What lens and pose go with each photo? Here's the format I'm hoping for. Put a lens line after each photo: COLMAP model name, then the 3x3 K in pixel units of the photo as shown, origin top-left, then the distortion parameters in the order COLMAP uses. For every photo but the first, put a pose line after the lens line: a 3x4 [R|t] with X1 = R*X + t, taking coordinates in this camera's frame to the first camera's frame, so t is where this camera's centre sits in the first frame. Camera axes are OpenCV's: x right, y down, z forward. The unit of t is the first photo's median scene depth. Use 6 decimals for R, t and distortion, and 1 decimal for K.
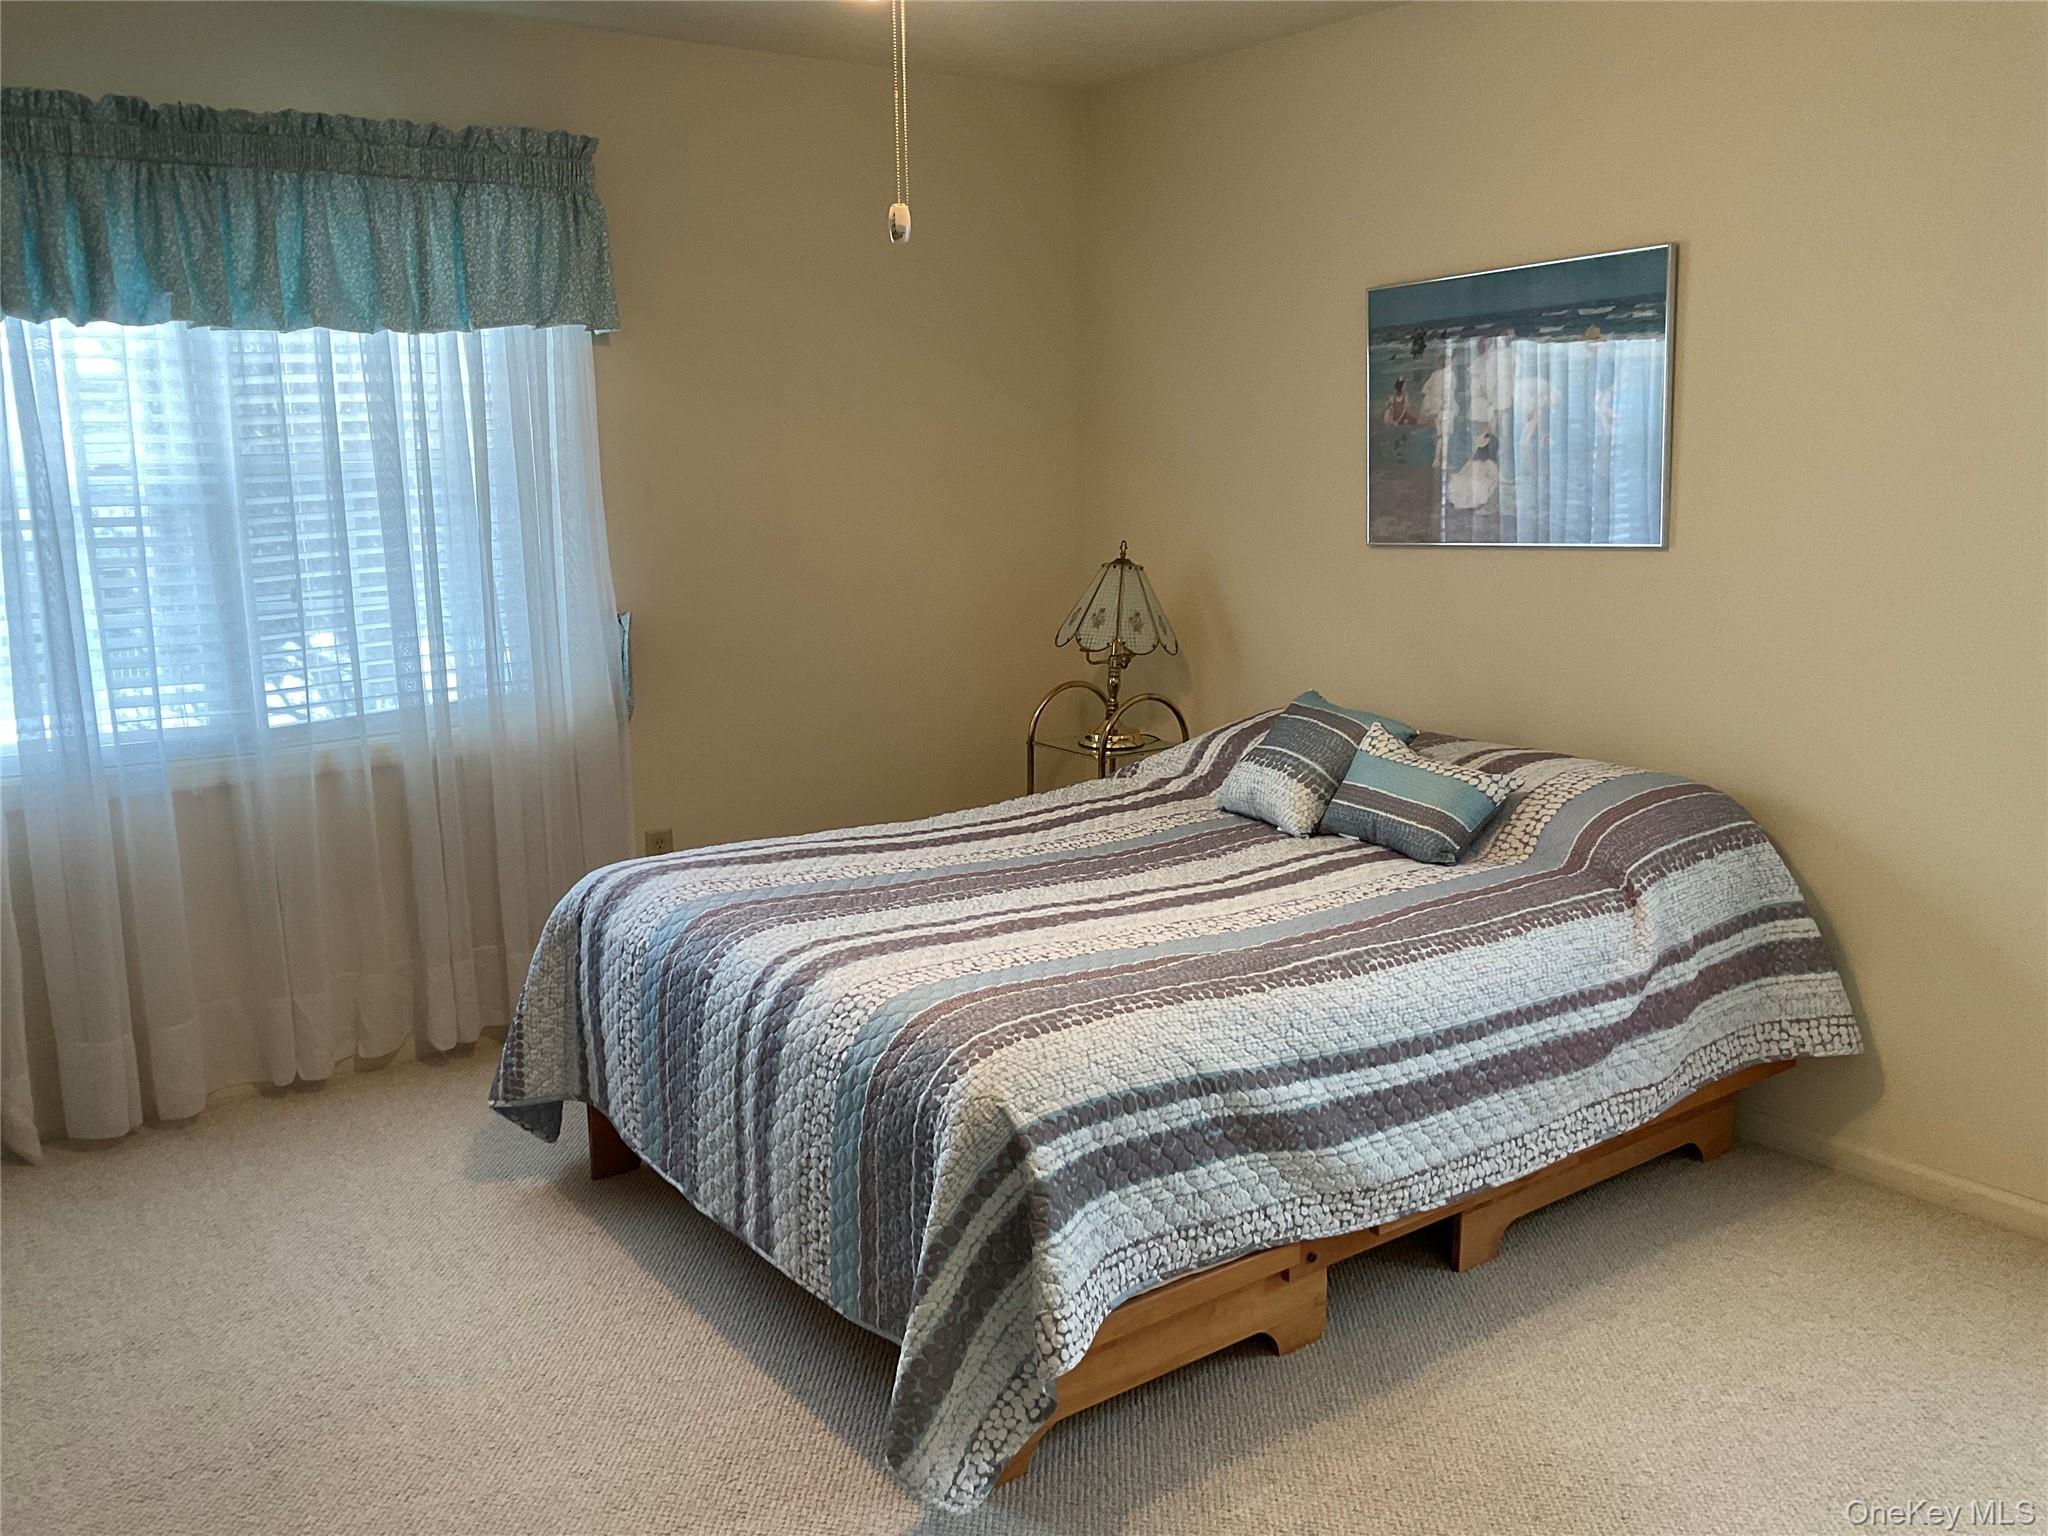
lens RADIAL K [[1697.8, 0, 1024.0], [0, 1697.8, 702.6], [0, 0, 1]] dist [-0.009288, -0.008157]
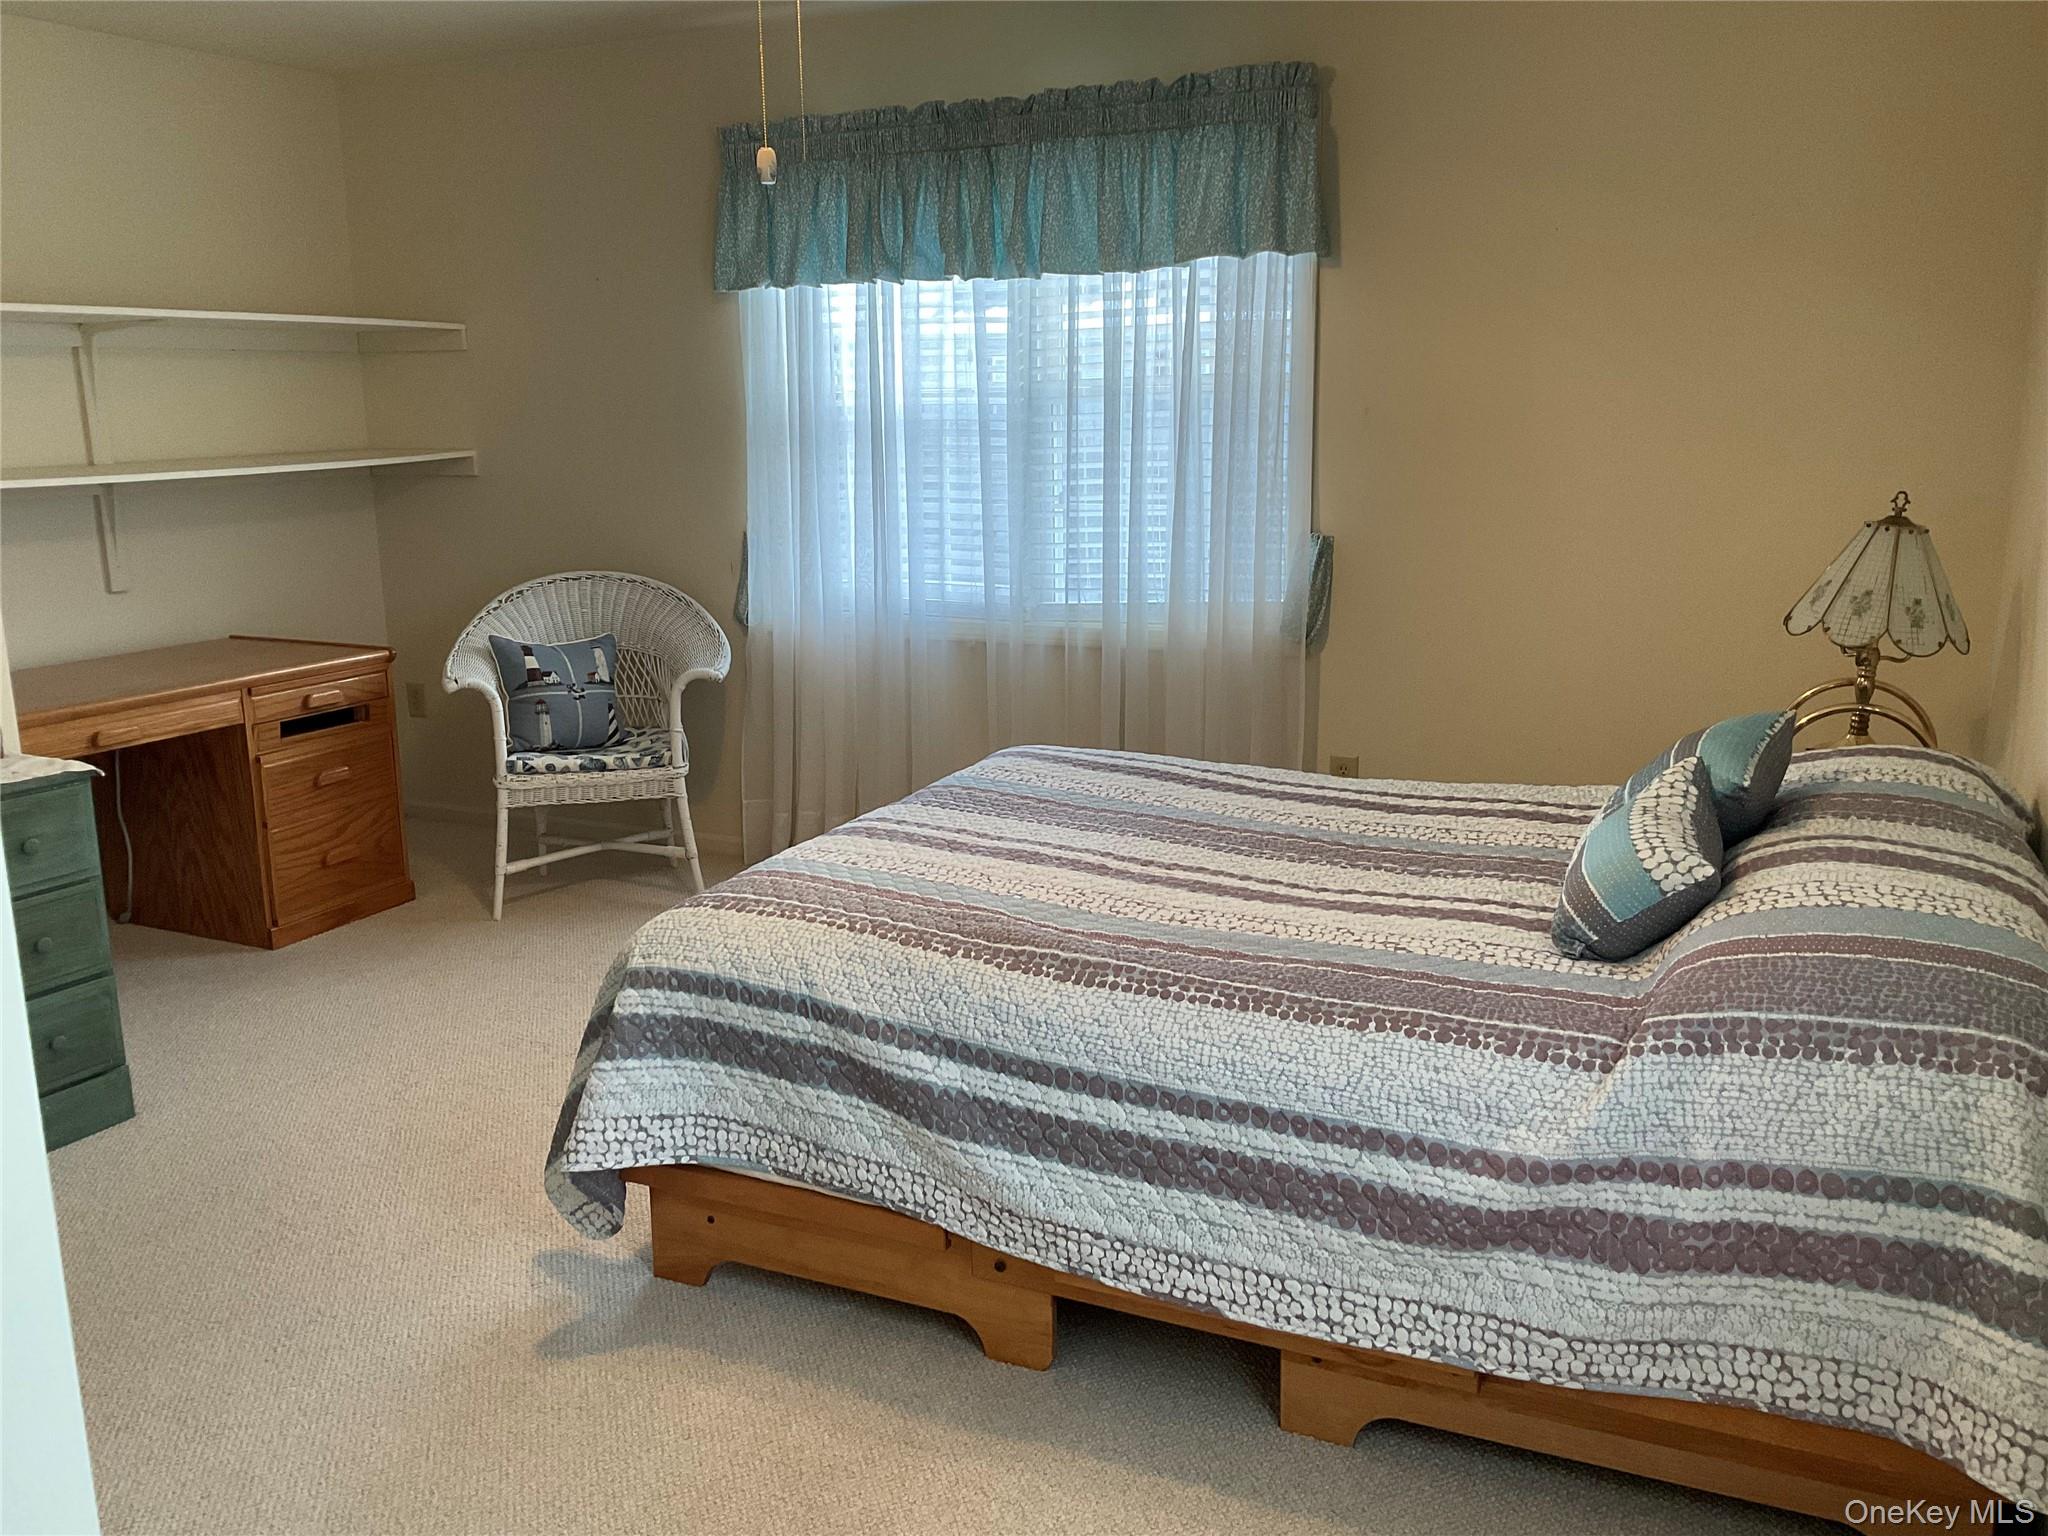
lens RADIAL K [[1687.2, 0, 997.5], [0, 1687.2, 737.2], [0, 0, 1]] dist [0.052958, -0.083941]
pose [[0.483397, 0.176597, -0.857403, 0.809380], [-0.125743, 0.983291, 0.131633, -0.064561], [0.866323, 0.044182, 0.497526, 0.479991]]
